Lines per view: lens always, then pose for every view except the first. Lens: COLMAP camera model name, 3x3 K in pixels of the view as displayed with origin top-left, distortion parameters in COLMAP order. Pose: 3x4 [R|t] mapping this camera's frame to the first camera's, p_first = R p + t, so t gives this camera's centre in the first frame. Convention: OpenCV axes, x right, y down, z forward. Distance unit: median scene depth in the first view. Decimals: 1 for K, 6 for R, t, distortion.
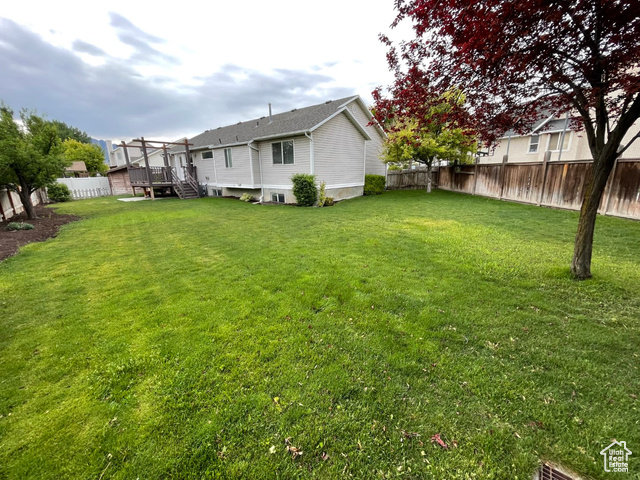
lens RADIAL K [[259.1, 0, 321.5], [0, 259.1, 236.4], [0, 0, 1]] dist [-0.001444, -0.000635]
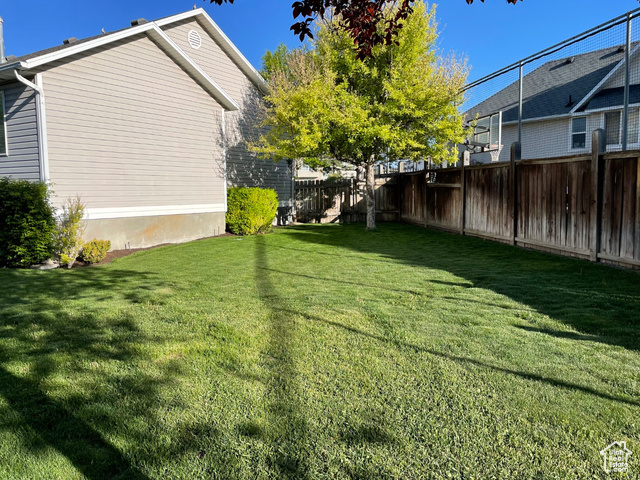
lens RADIAL K [[479.5, 0, 320.5], [0, 479.5, 236.7], [0, 0, 1]] dist [0.000634, -0.003845]
pose [[0.987479, -0.003025, 0.157723, 0.297386], [0.026082, 0.989187, -0.144324, -0.057750], [-0.155581, 0.146631, 0.976880, 0.327217]]
